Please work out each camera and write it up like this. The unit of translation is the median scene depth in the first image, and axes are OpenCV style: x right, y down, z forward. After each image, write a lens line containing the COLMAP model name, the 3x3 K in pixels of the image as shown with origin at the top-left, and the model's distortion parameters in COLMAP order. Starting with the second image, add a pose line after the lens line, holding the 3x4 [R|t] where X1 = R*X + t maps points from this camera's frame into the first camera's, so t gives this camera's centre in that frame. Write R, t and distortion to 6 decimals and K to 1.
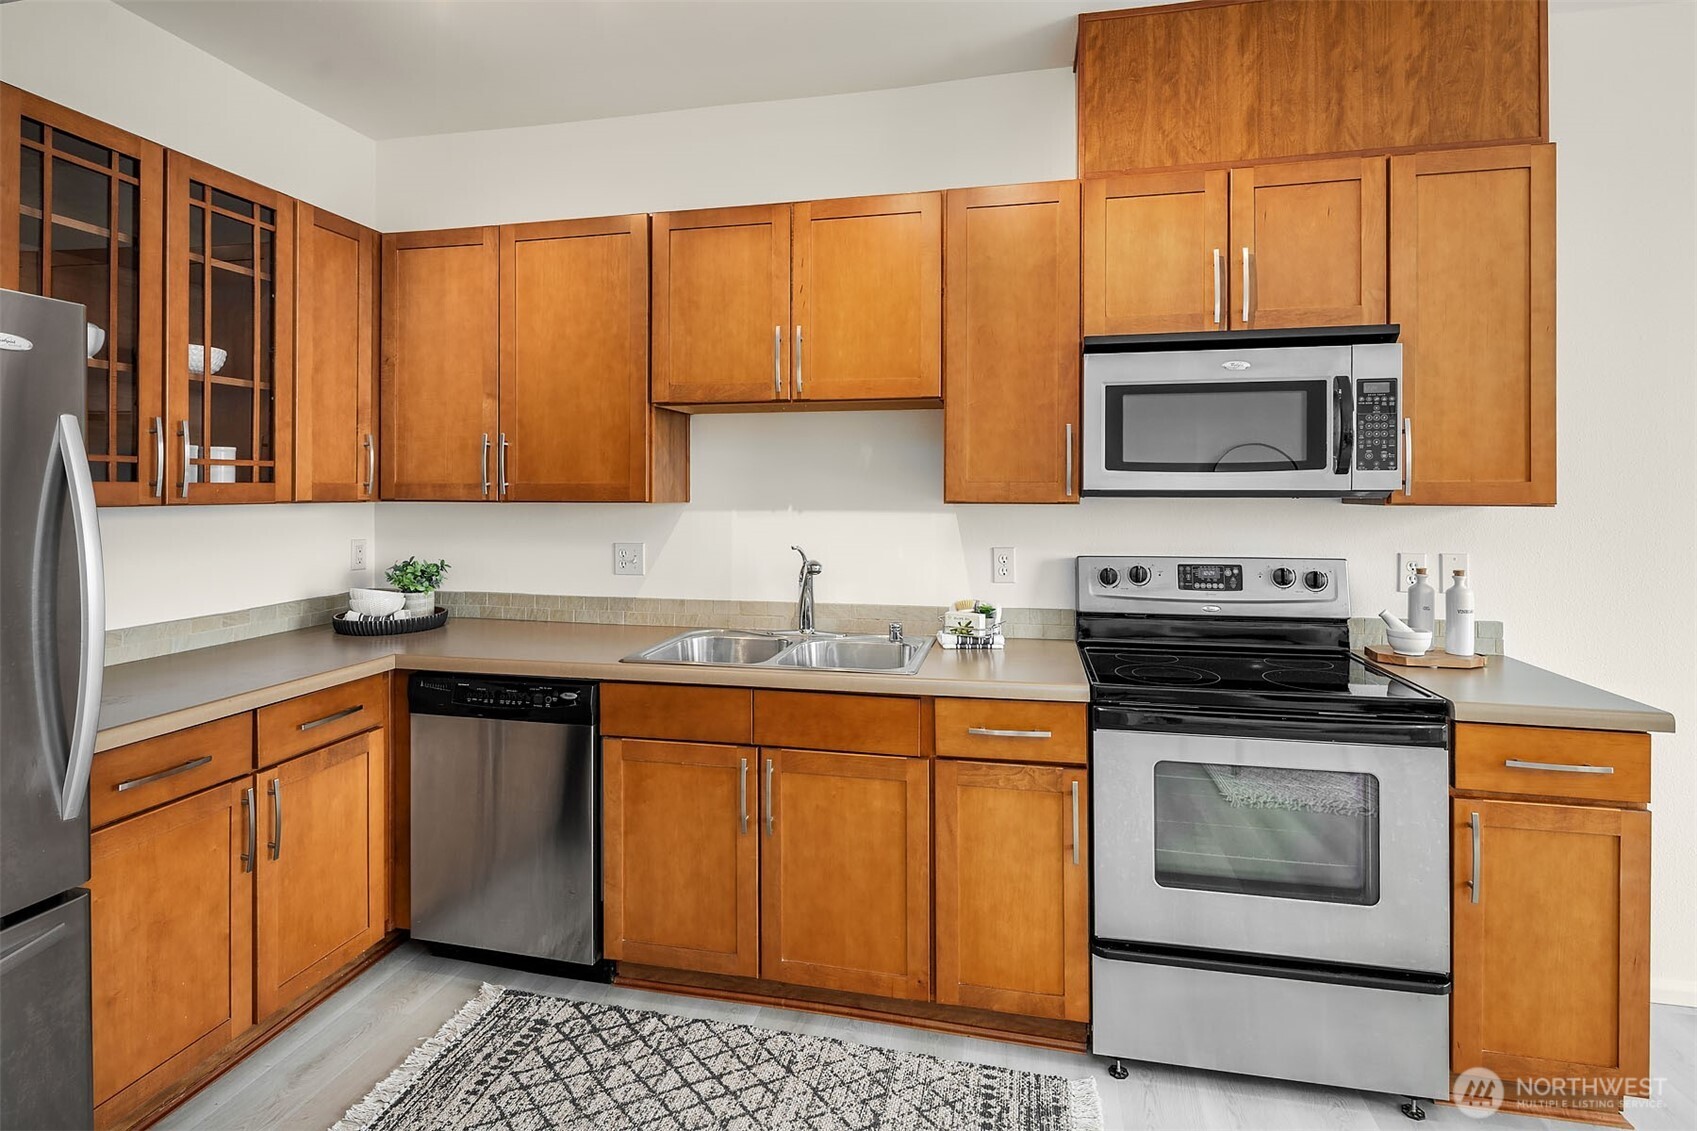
lens RADIAL K [[829.5, 0, 846.9], [0, 829.5, 491.5], [0, 0, 1]] dist [0.000768, -0.000868]
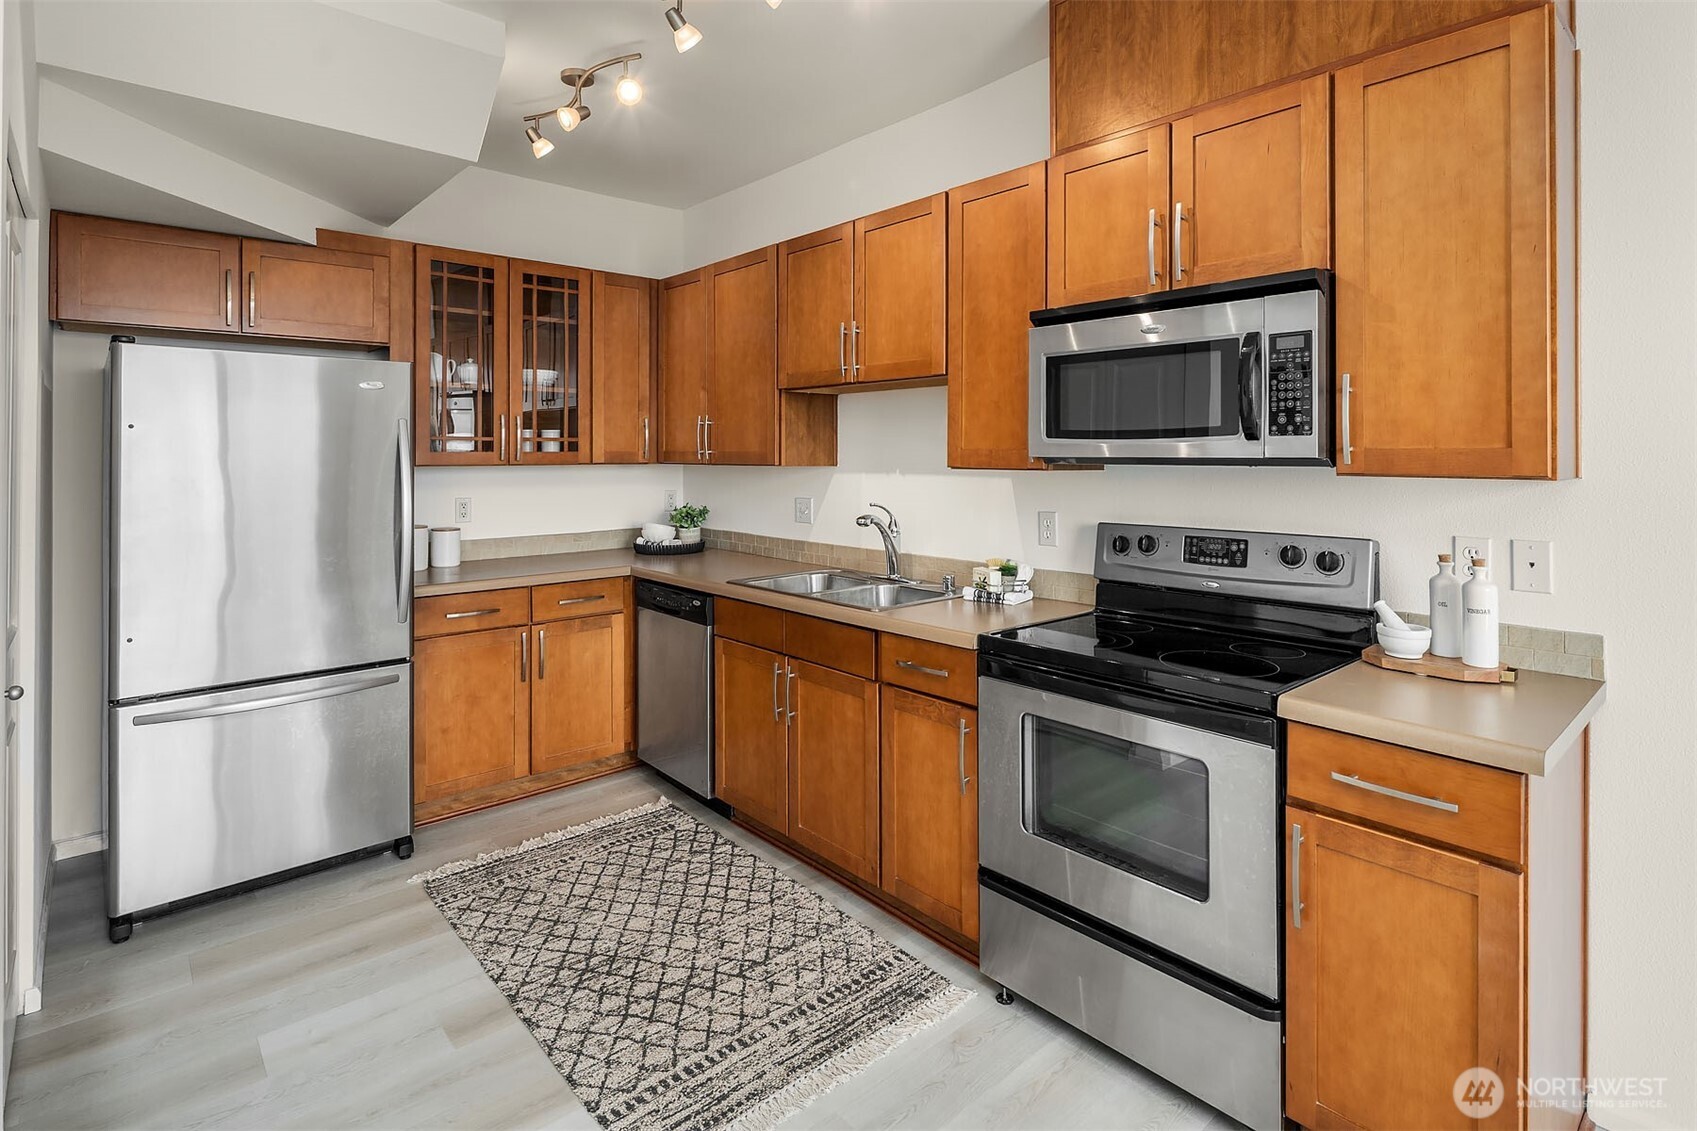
lens RADIAL K [[844.7, 0, 848.4], [0, 844.7, 452.4], [0, 0, 1]] dist [-0.000556, -0.000279]
pose [[0.809169, -0.001531, -0.587575, 0.738826], [-0.000184, 0.999996, -0.002858, -0.004757], [0.587577, 0.002421, 0.809165, -0.006335]]
